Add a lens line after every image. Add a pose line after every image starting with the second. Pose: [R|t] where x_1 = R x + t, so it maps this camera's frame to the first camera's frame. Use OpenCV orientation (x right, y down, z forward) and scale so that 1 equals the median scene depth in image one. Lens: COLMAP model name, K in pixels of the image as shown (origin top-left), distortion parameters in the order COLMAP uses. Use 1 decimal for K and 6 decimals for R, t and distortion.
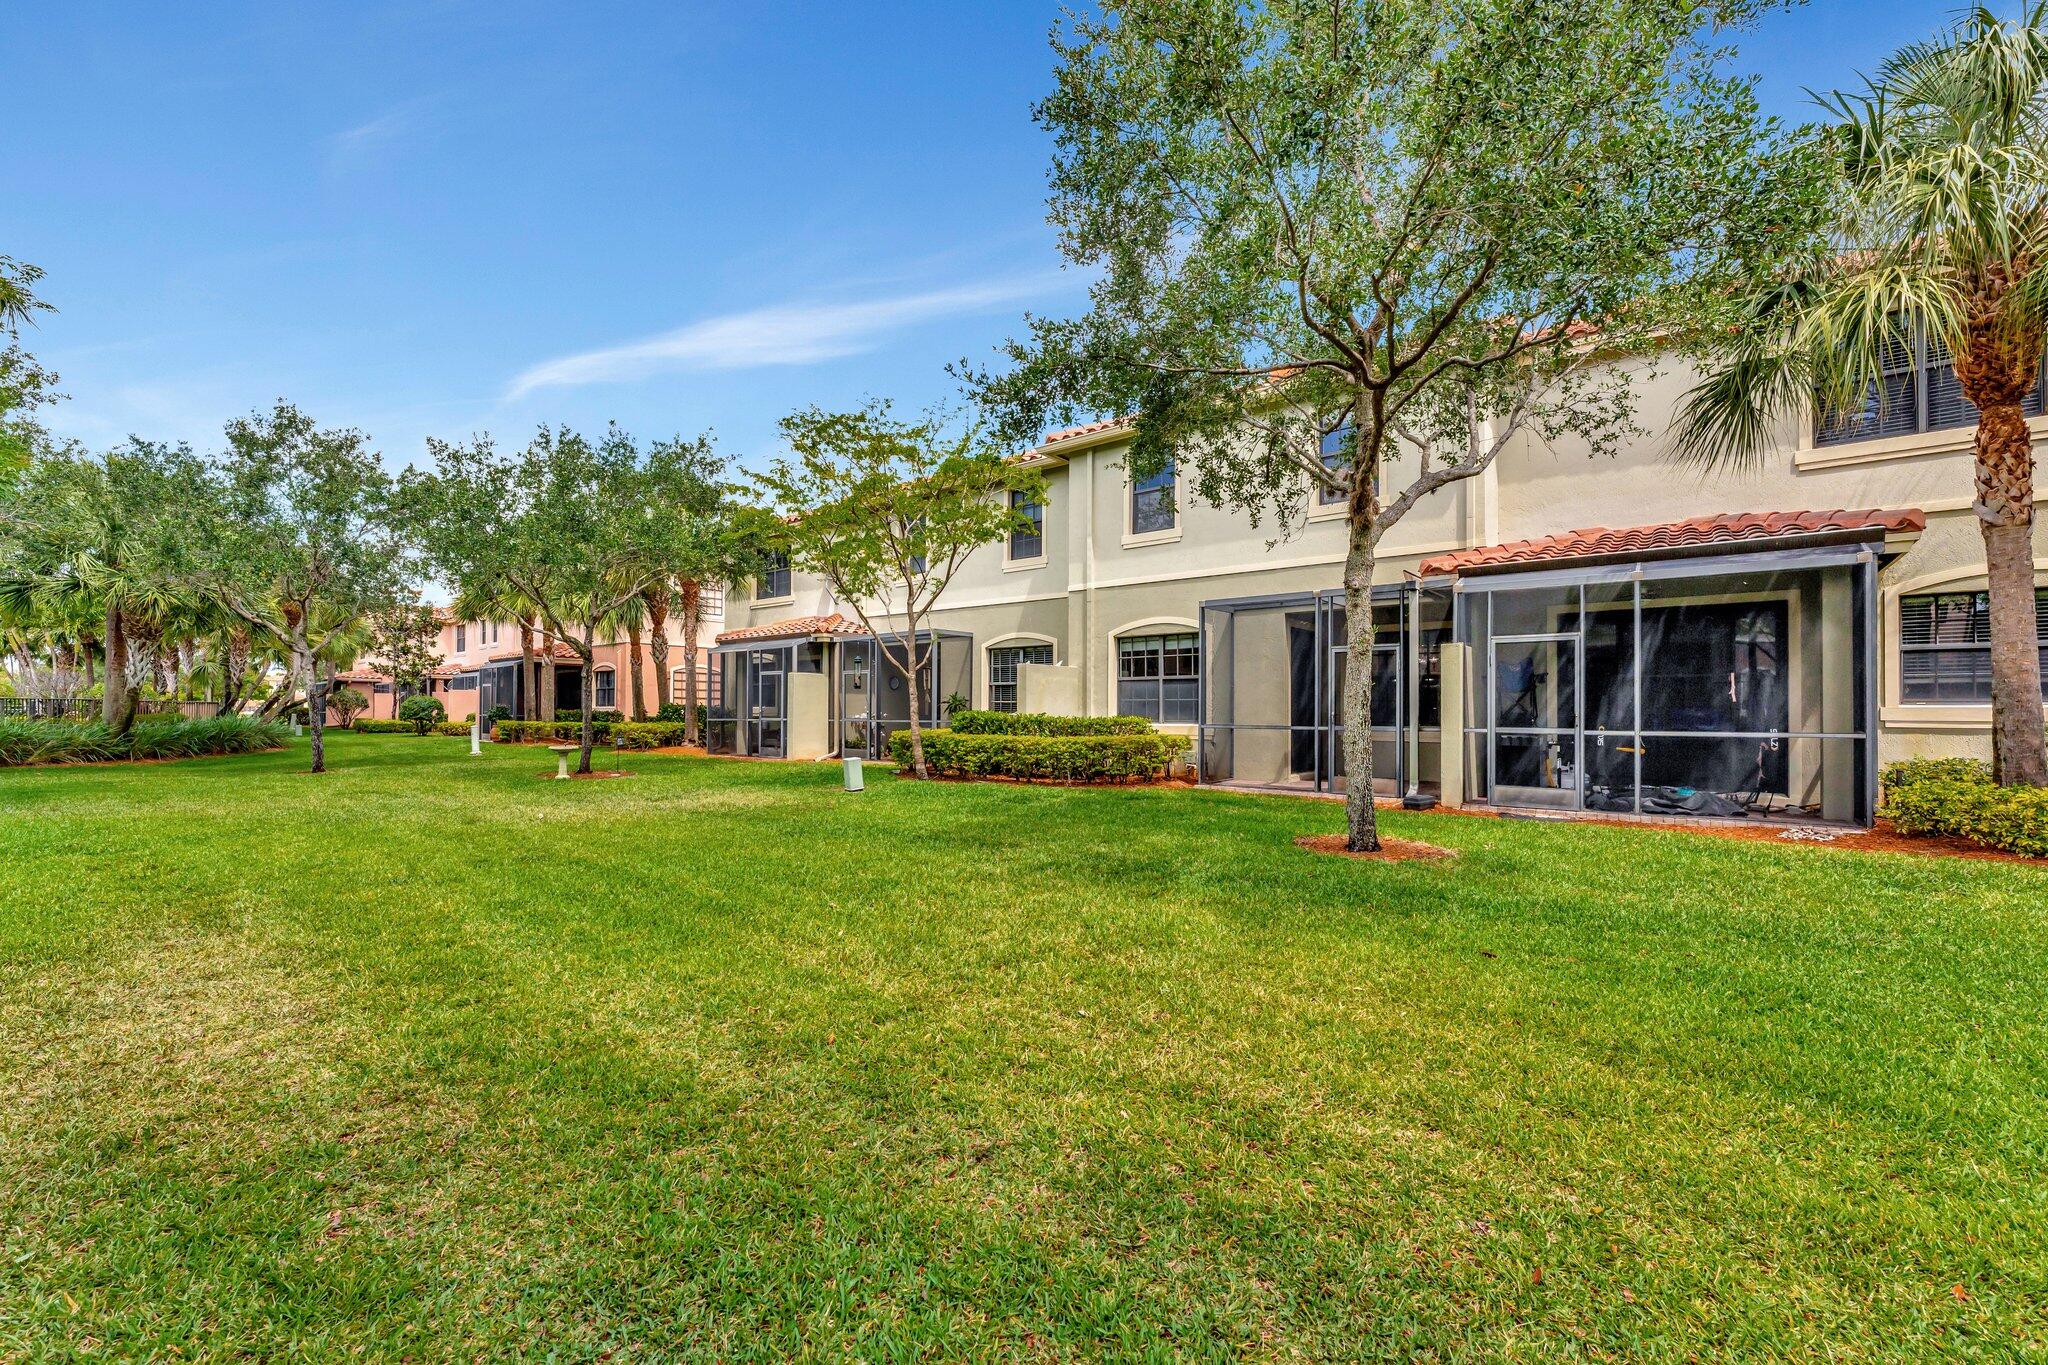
lens RADIAL K [[839.0, 0, 1026.2], [0, 839.0, 692.7], [0, 0, 1]] dist [-0.000155, 0.000474]
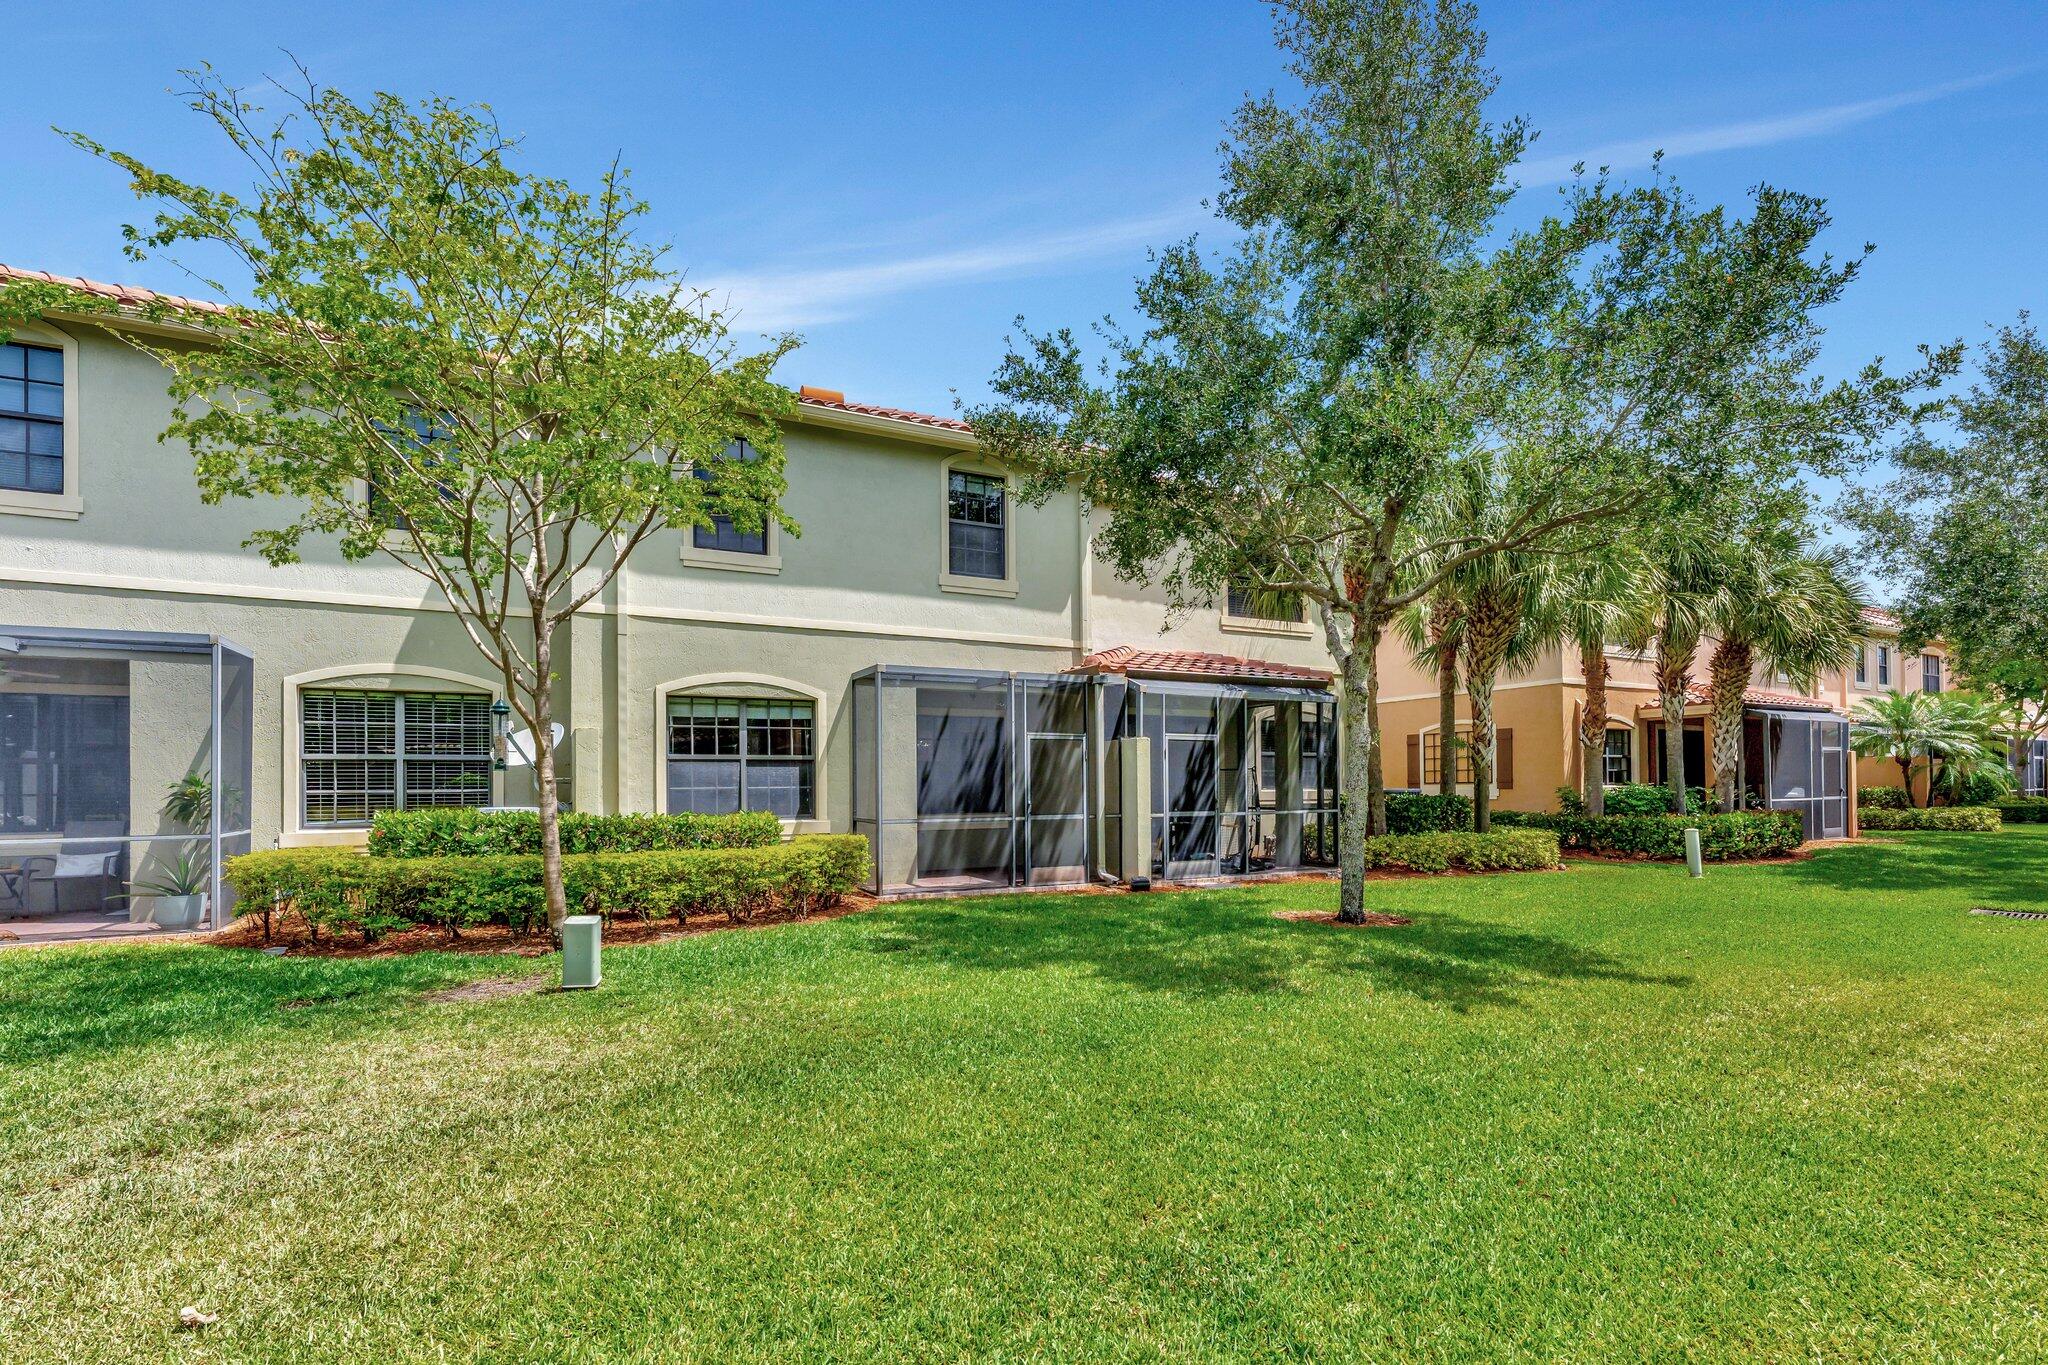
lens RADIAL K [[960.7, 0, 1045.2], [0, 960.7, 784.9], [0, 0, 1]] dist [-0.003772, 0.000458]
pose [[0.408060, 0.007178, 0.912927, -0.506694], [-0.008896, 0.999953, -0.003885, 0.007348], [-0.912912, -0.006536, 0.408104, 0.436600]]
